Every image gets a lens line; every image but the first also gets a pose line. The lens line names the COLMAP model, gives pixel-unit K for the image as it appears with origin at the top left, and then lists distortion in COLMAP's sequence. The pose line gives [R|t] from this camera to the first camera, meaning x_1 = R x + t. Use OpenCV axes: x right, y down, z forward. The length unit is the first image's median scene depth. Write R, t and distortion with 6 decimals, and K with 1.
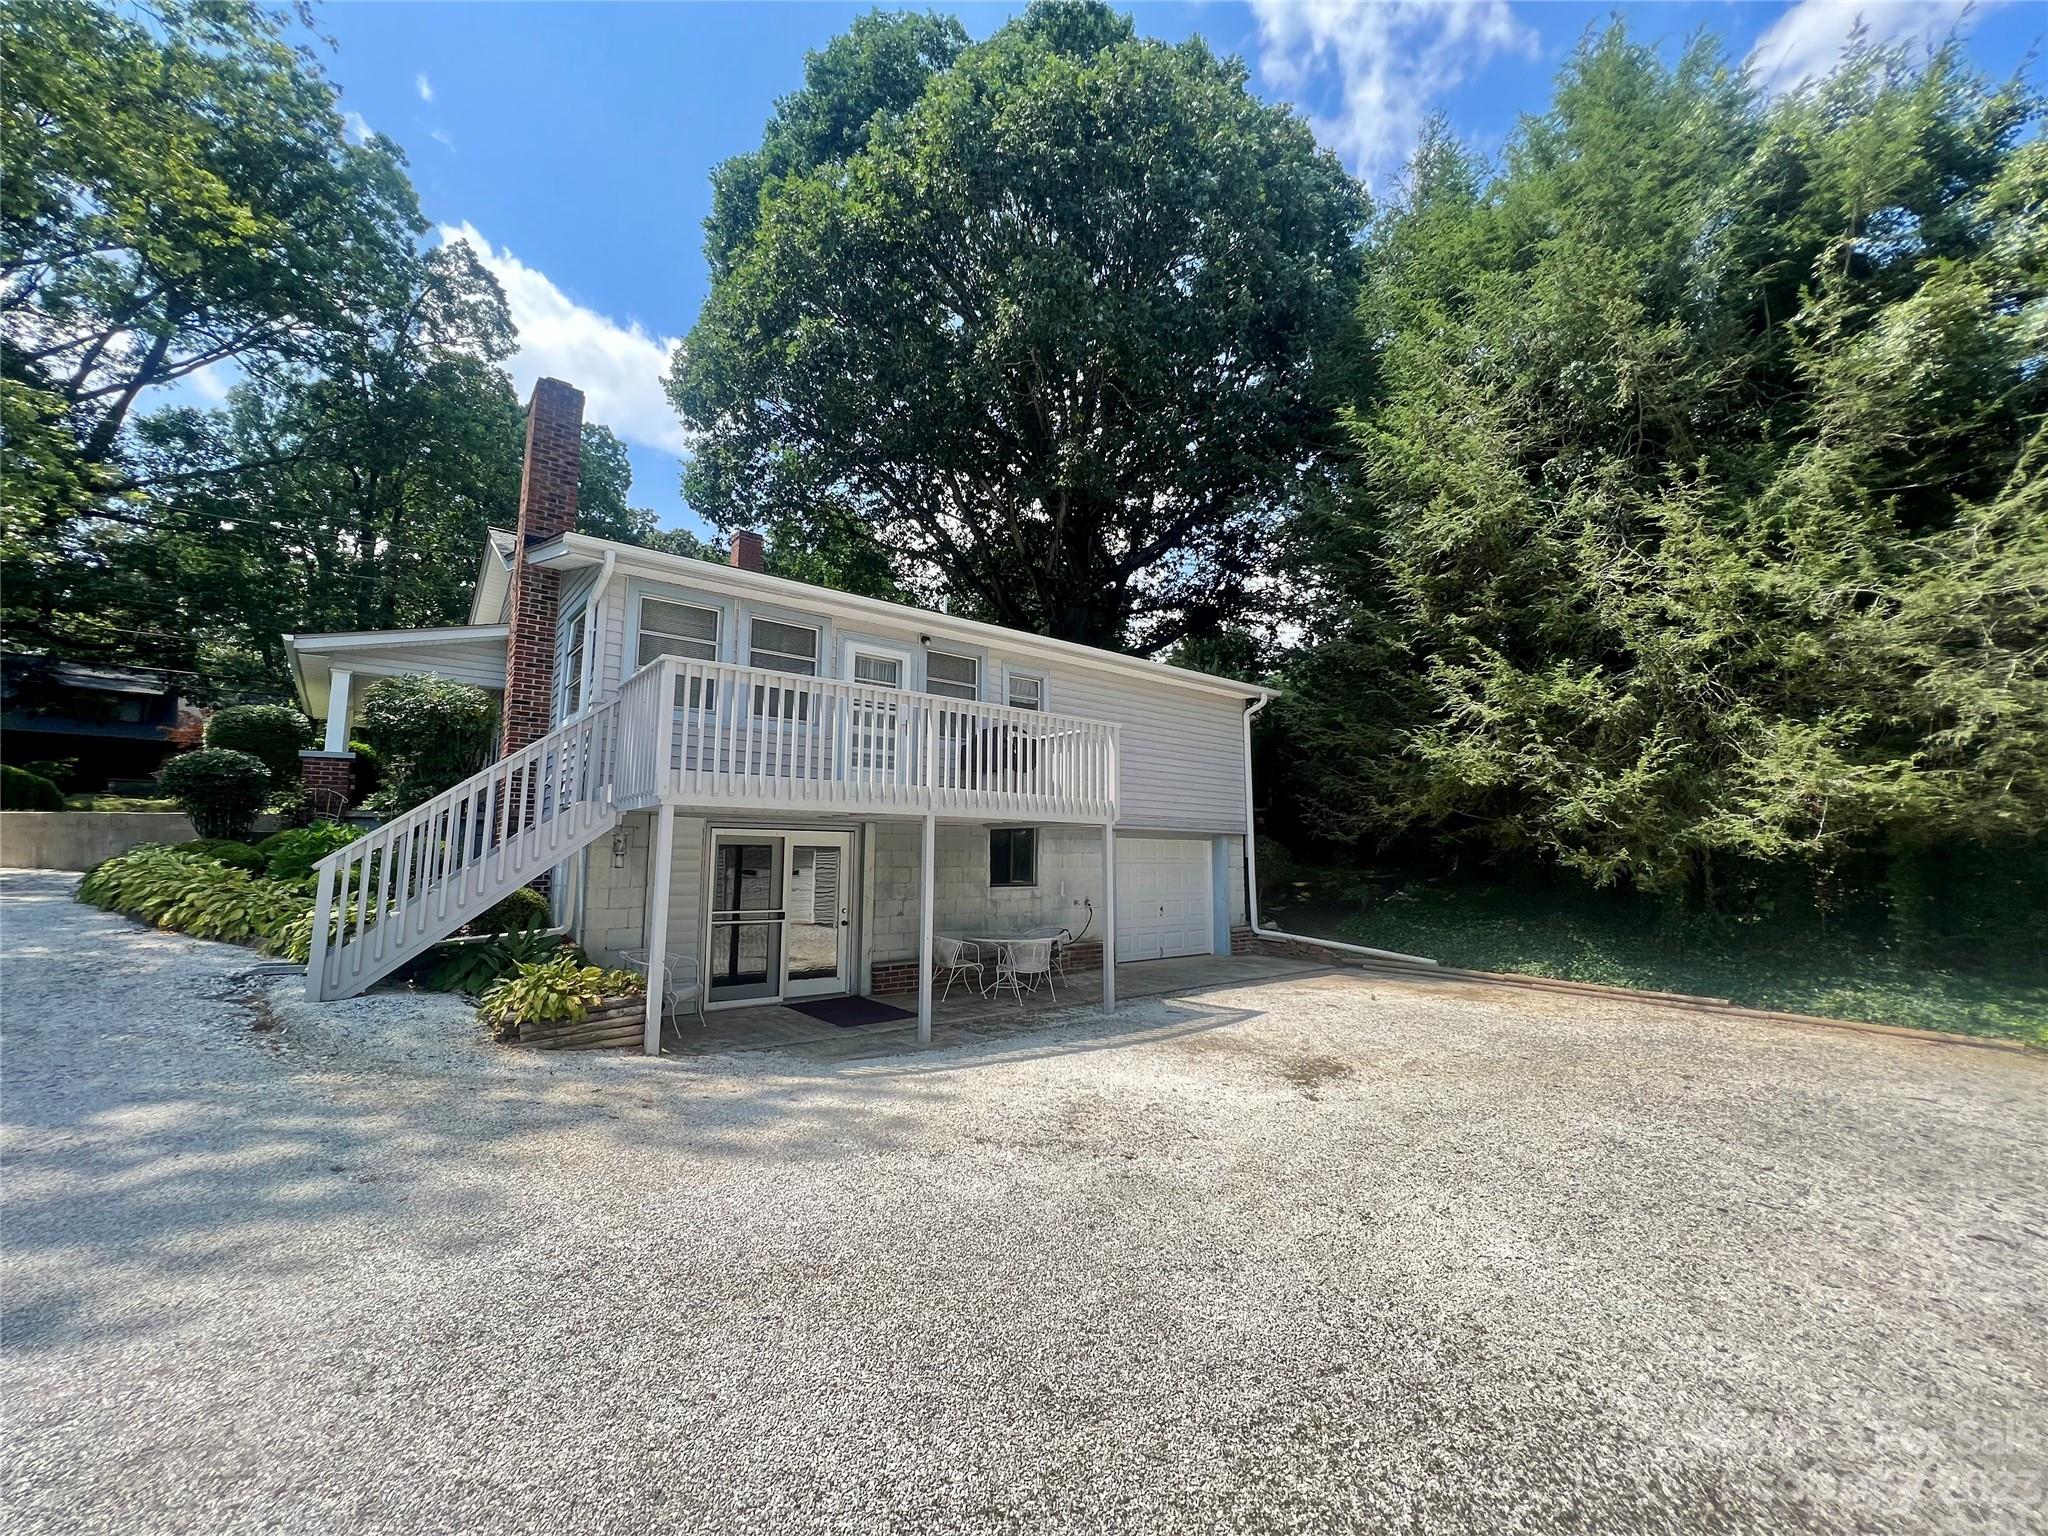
lens RADIAL K [[819.4, 0, 1036.3], [0, 819.4, 757.4], [0, 0, 1]] dist [-0.003923, 0.000718]
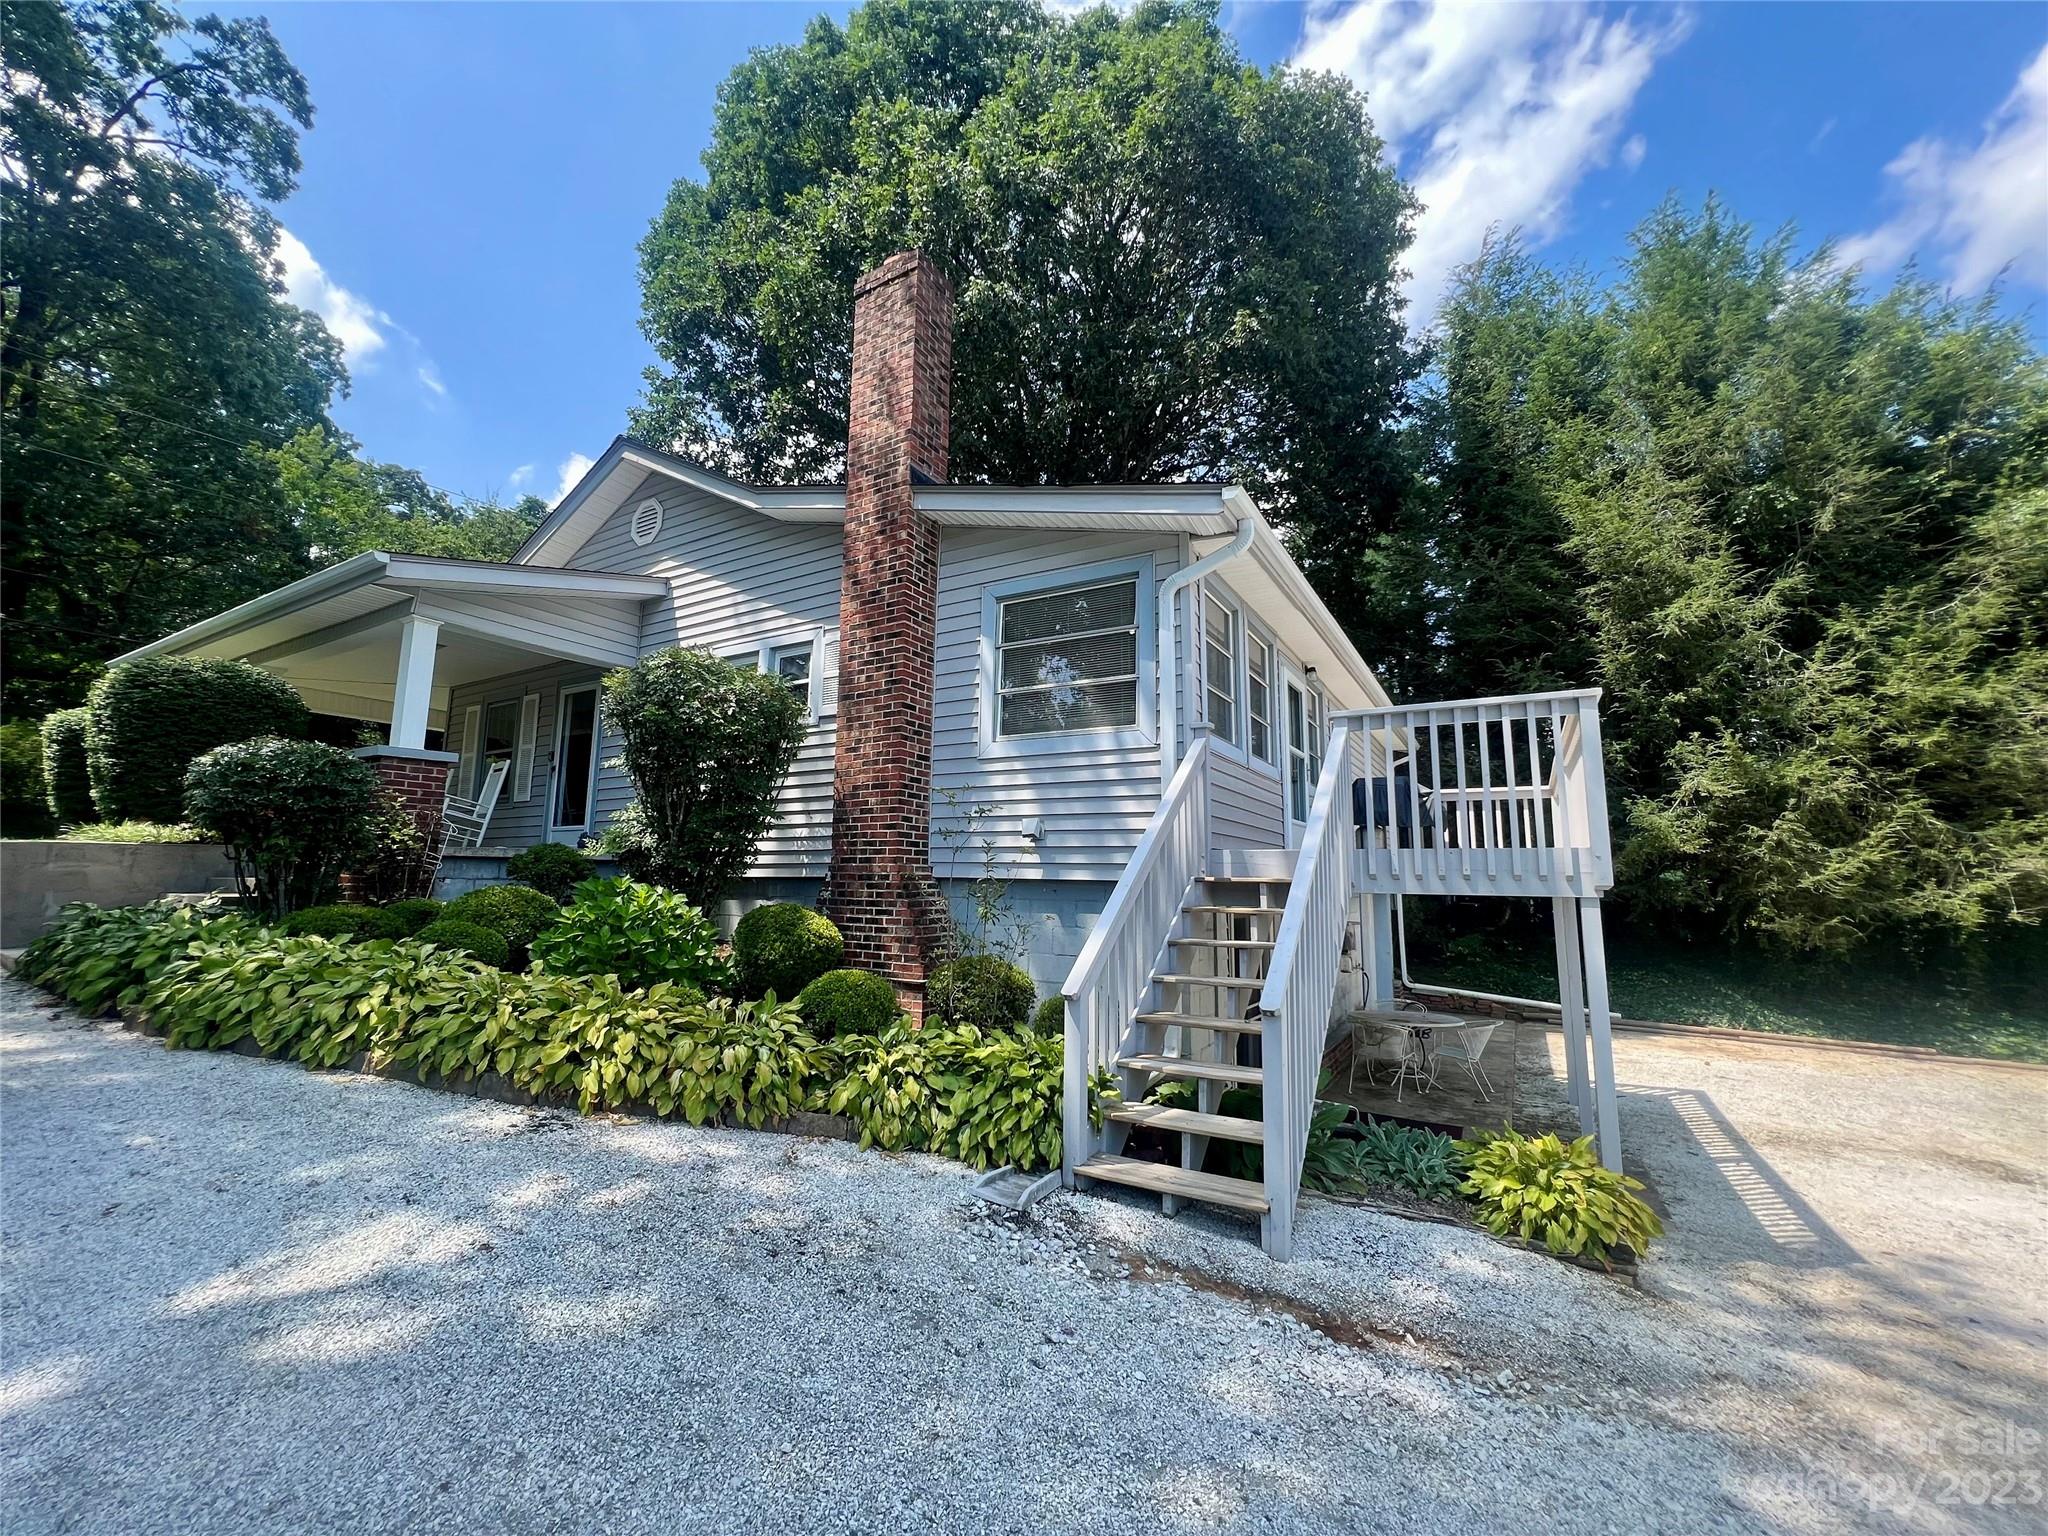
lens RADIAL K [[819.4, 0, 1007.1], [0, 819.4, 754.2], [0, 0, 1]] dist [-0.003923, 0.000718]
pose [[0.939820, 0.065143, 0.335402, -0.732960], [-0.056704, 0.997781, -0.034904, -0.007476], [-0.336932, 0.013785, 0.941428, 0.301577]]
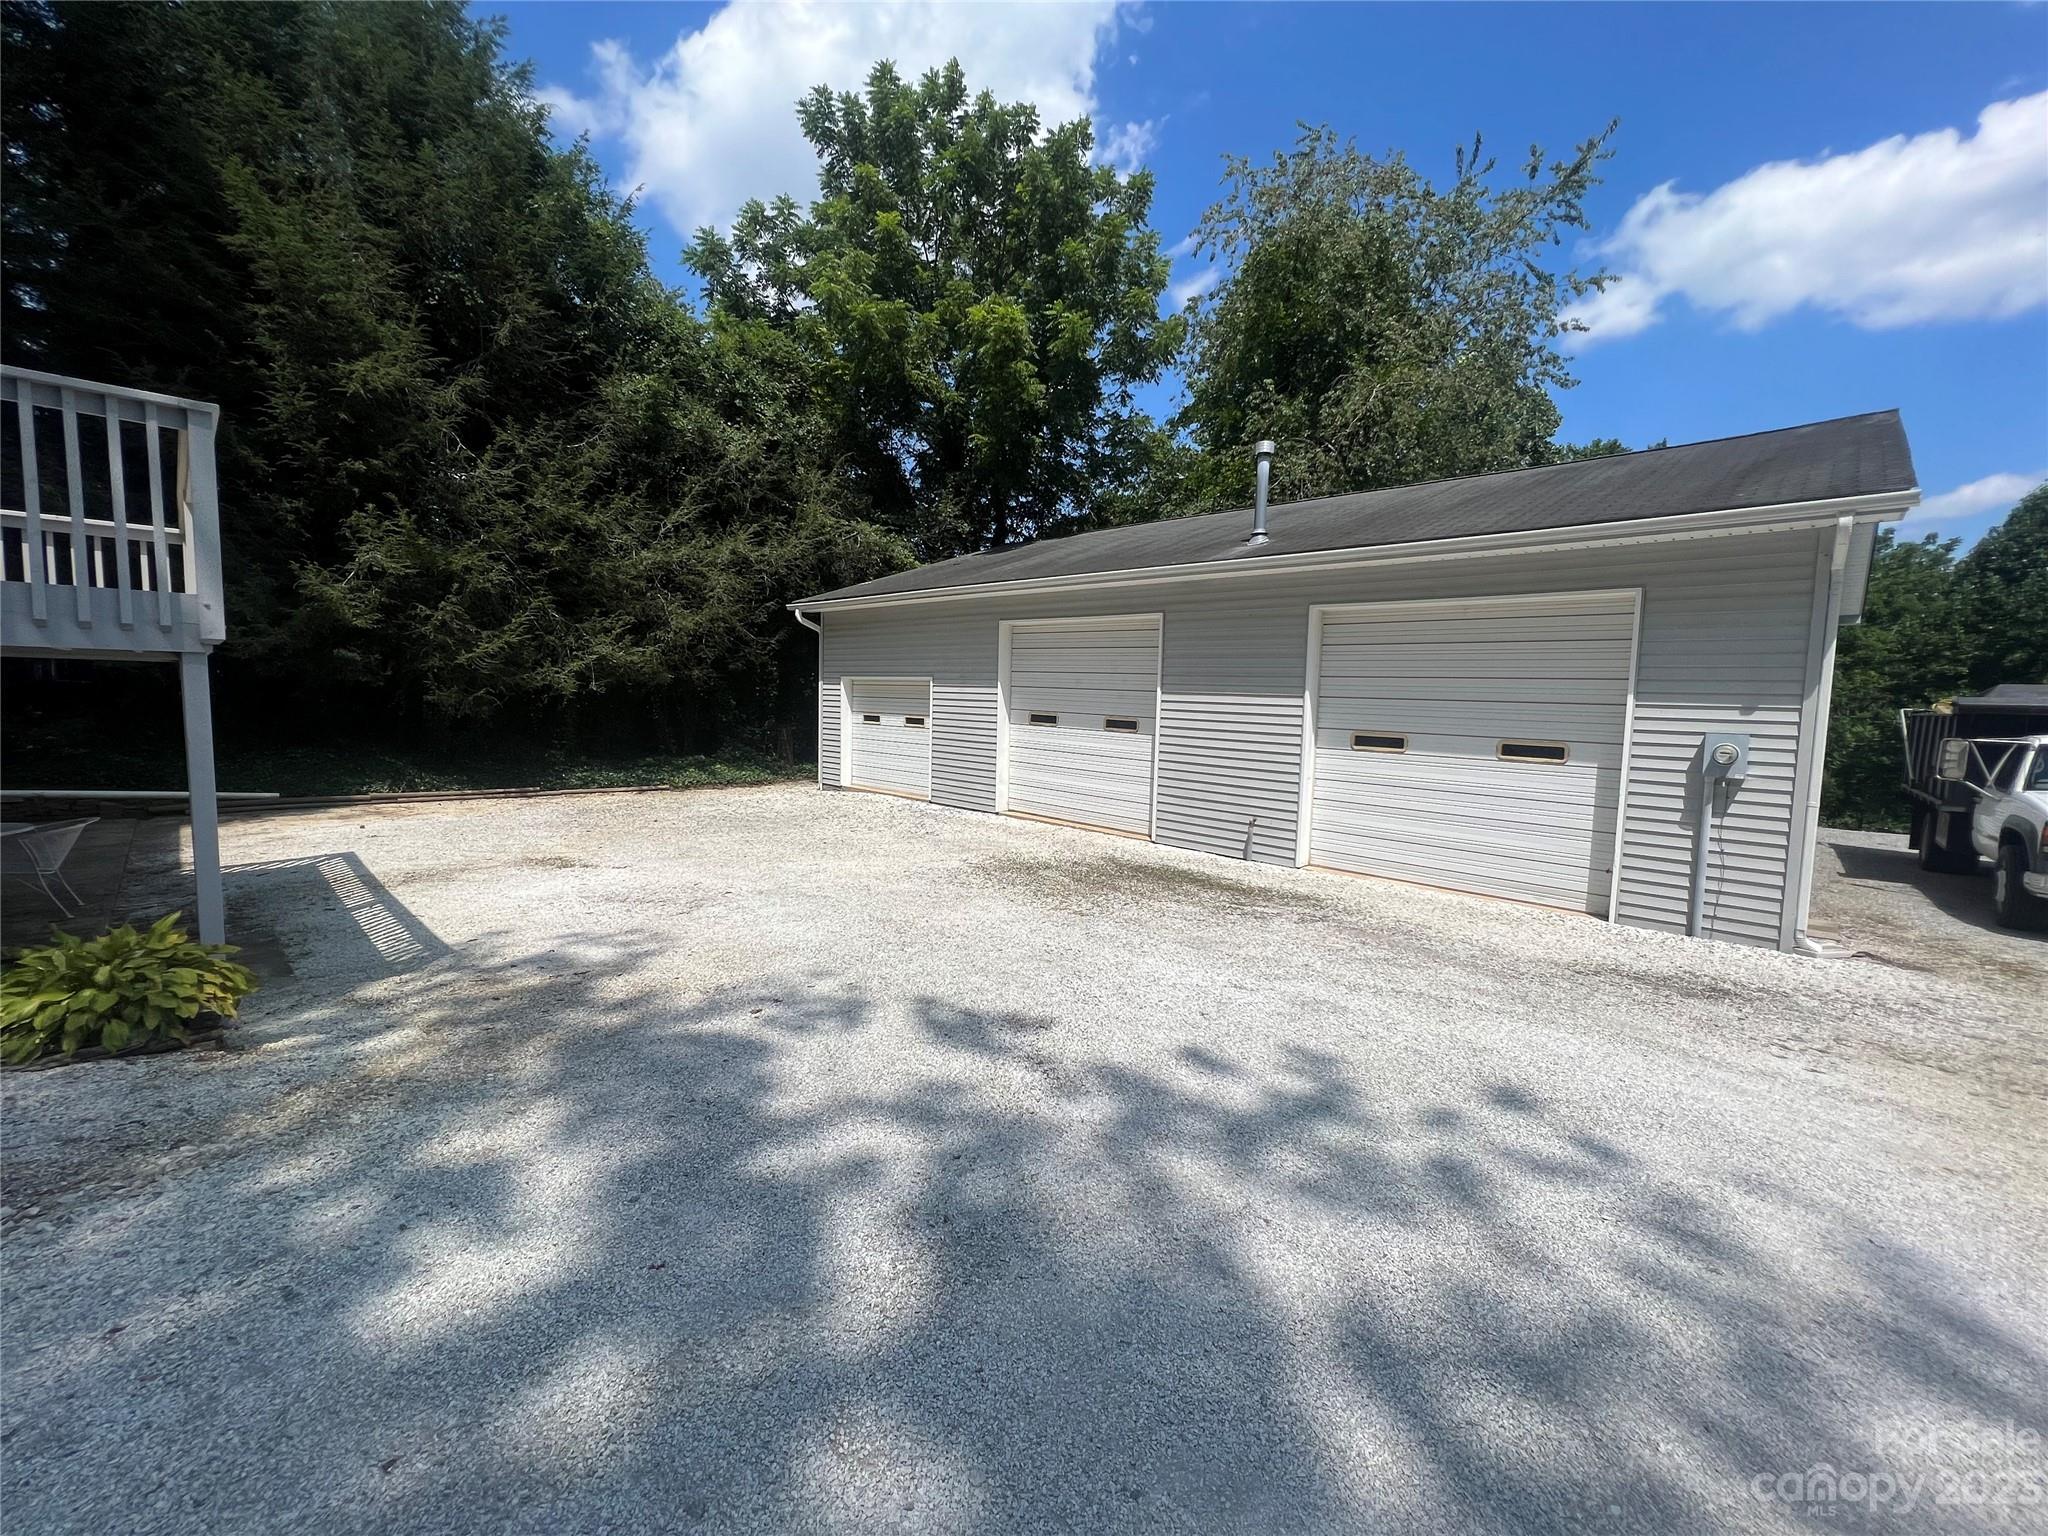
lens RADIAL K [[819.4, 0, 1035.8], [0, 819.4, 762.7], [0, 0, 1]] dist [-0.003923, 0.000718]
pose [[-0.123100, -0.086817, 0.988590, -0.704182], [-0.143727, 0.987223, 0.068800, 0.009463], [-0.981931, -0.133618, -0.134005, 0.259156]]
